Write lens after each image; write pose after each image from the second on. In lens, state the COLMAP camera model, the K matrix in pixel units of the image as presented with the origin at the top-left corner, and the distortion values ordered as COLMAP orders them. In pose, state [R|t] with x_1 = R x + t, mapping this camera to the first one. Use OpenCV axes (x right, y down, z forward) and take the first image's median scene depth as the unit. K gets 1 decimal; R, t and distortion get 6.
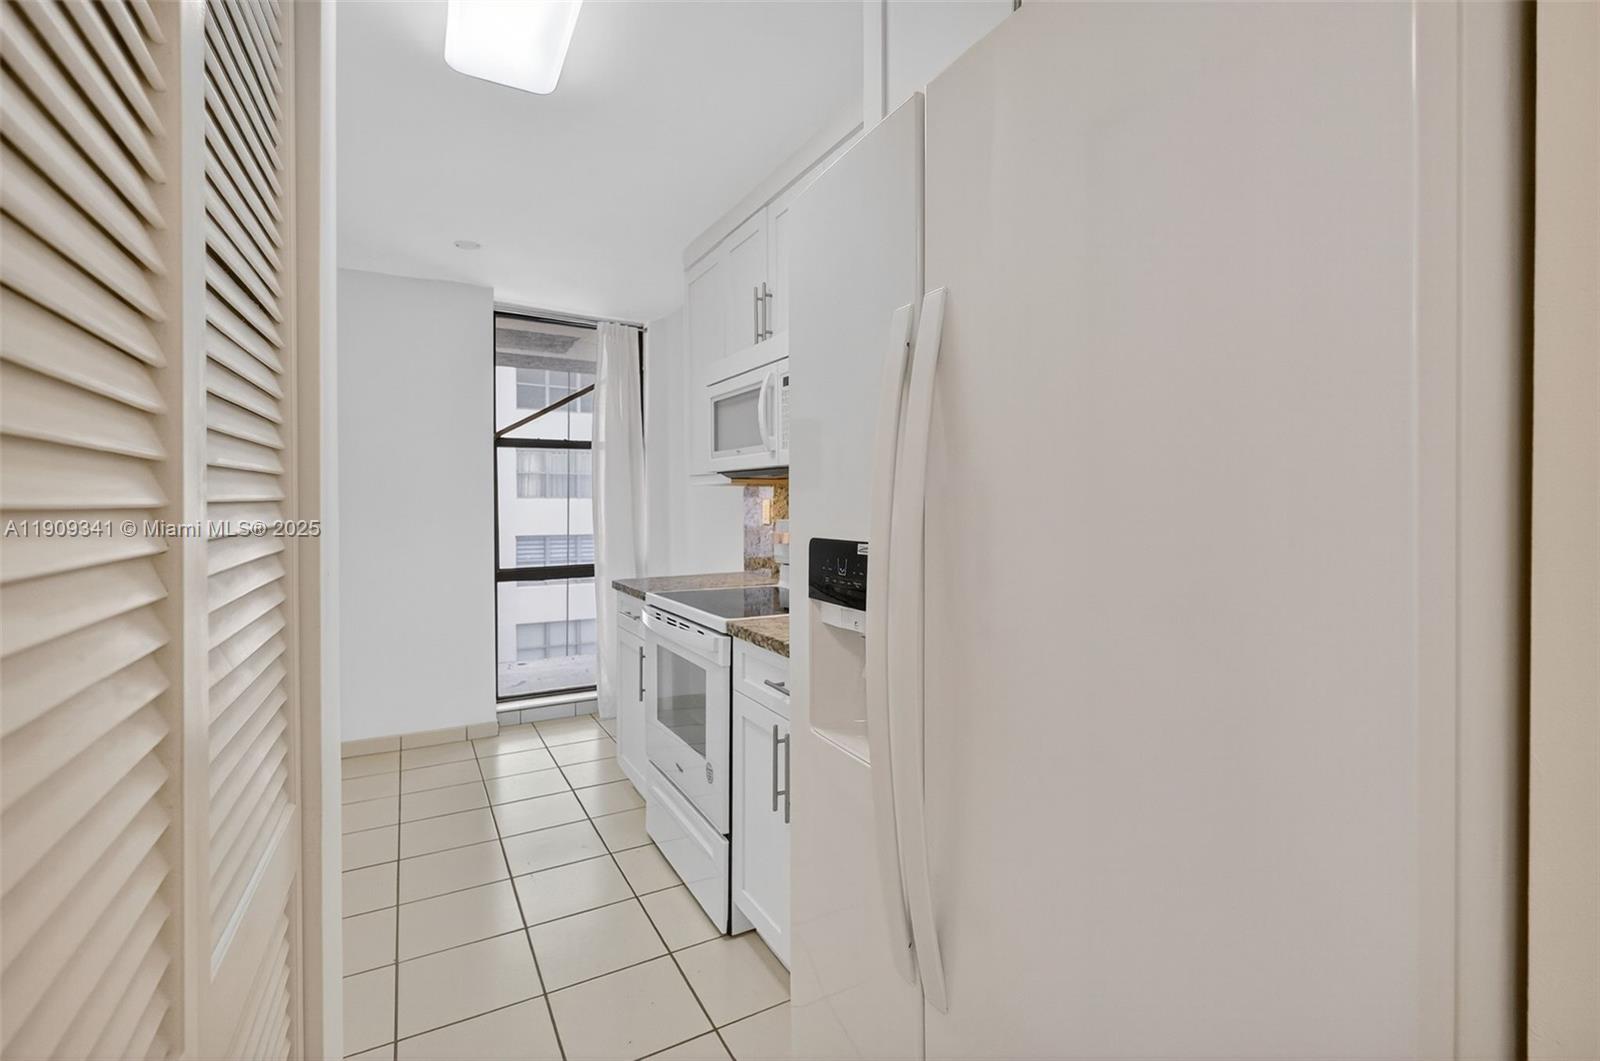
lens RADIAL K [[710.4, 0, 809.8], [0, 710.4, 504.9], [0, 0, 1]] dist [0.000434, 0.000047]
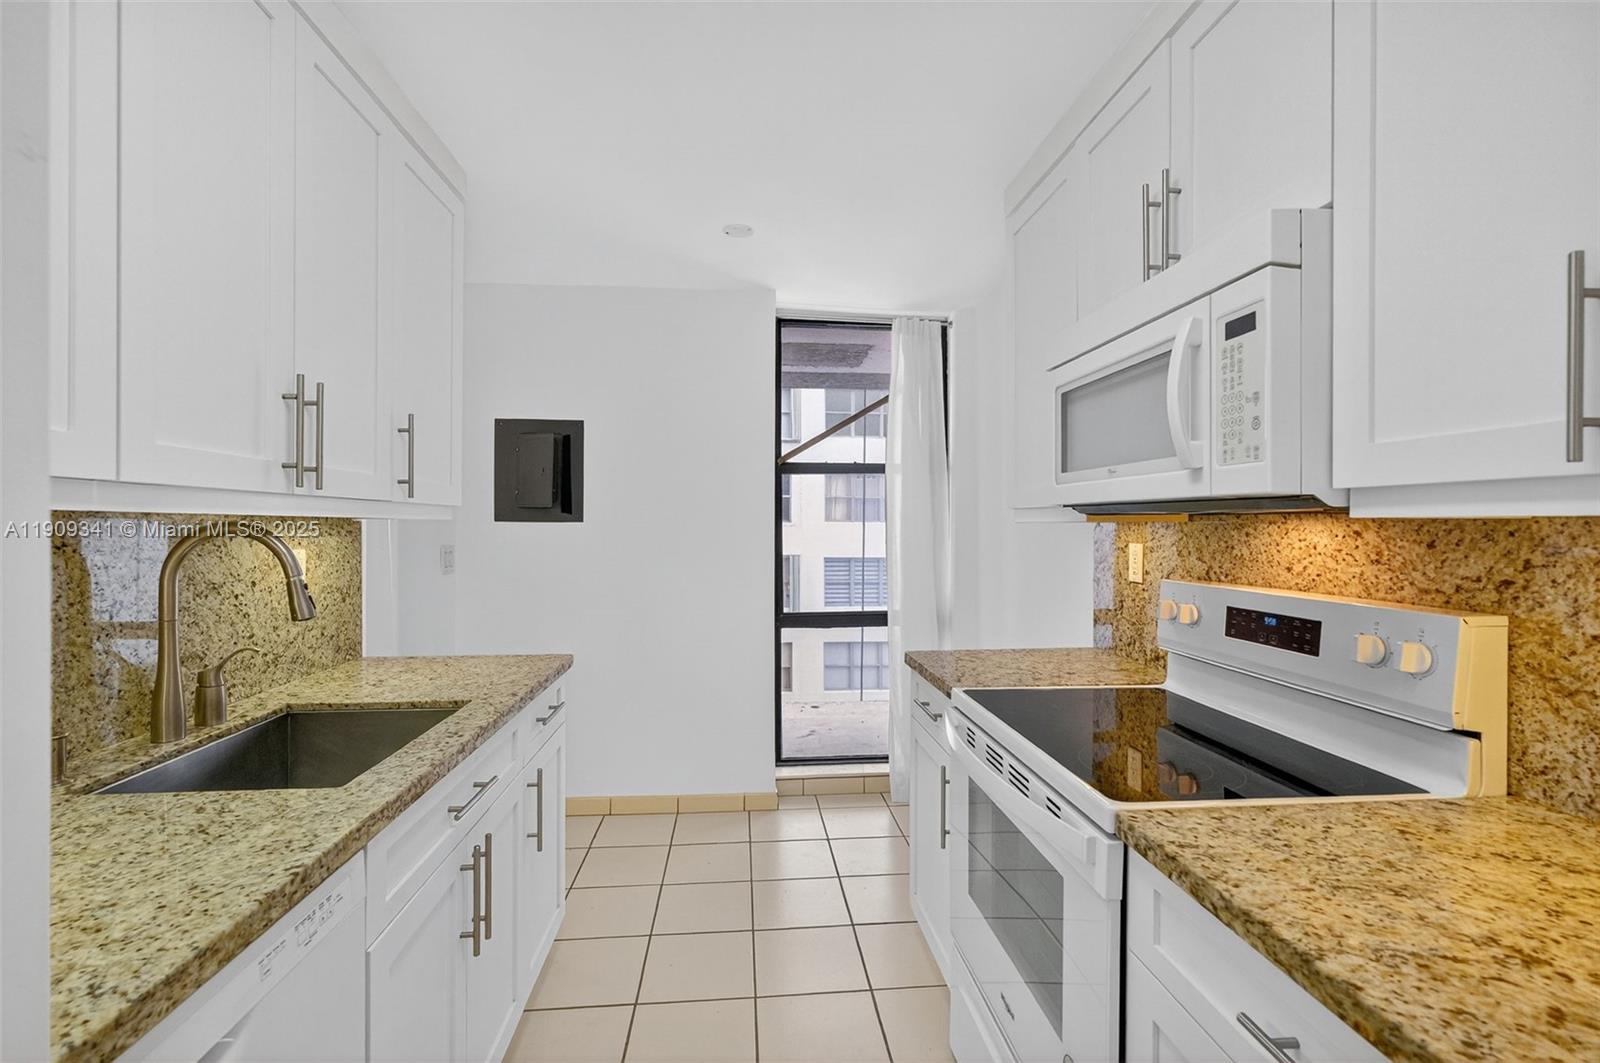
lens RADIAL K [[710.4, 0, 799.2], [0, 710.4, 528.3], [0, 0, 1]] dist [0.000434, 0.000047]
pose [[0.908370, 0.006643, -0.418115, -0.064817], [-0.006121, 0.999978, 0.002589, -0.020646], [0.418123, 0.000208, 0.908391, 0.262740]]
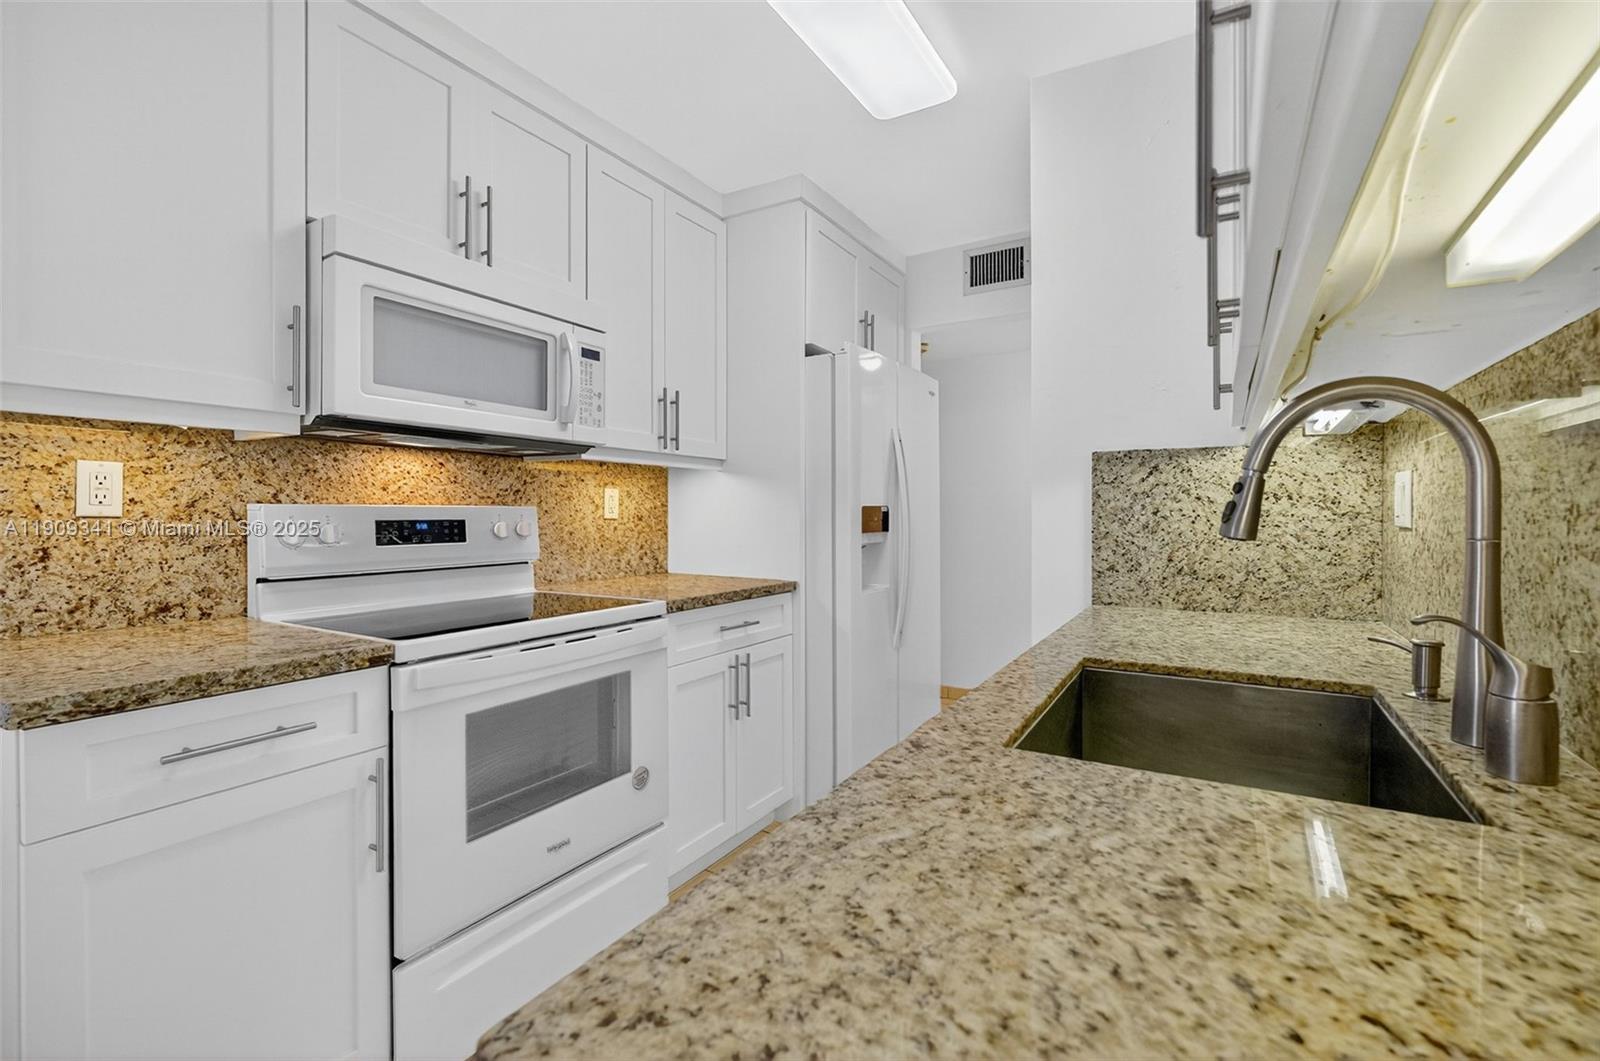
lens RADIAL K [[710.4, 0, 798.9], [0, 710.4, 517.7], [0, 0, 1]] dist [0.000434, 0.000047]
pose [[-0.492508, -0.005791, 0.870289, -0.620119], [0.000850, 0.999974, 0.007135, 0.022254], [-0.870308, 0.004253, -0.492490, 0.767303]]
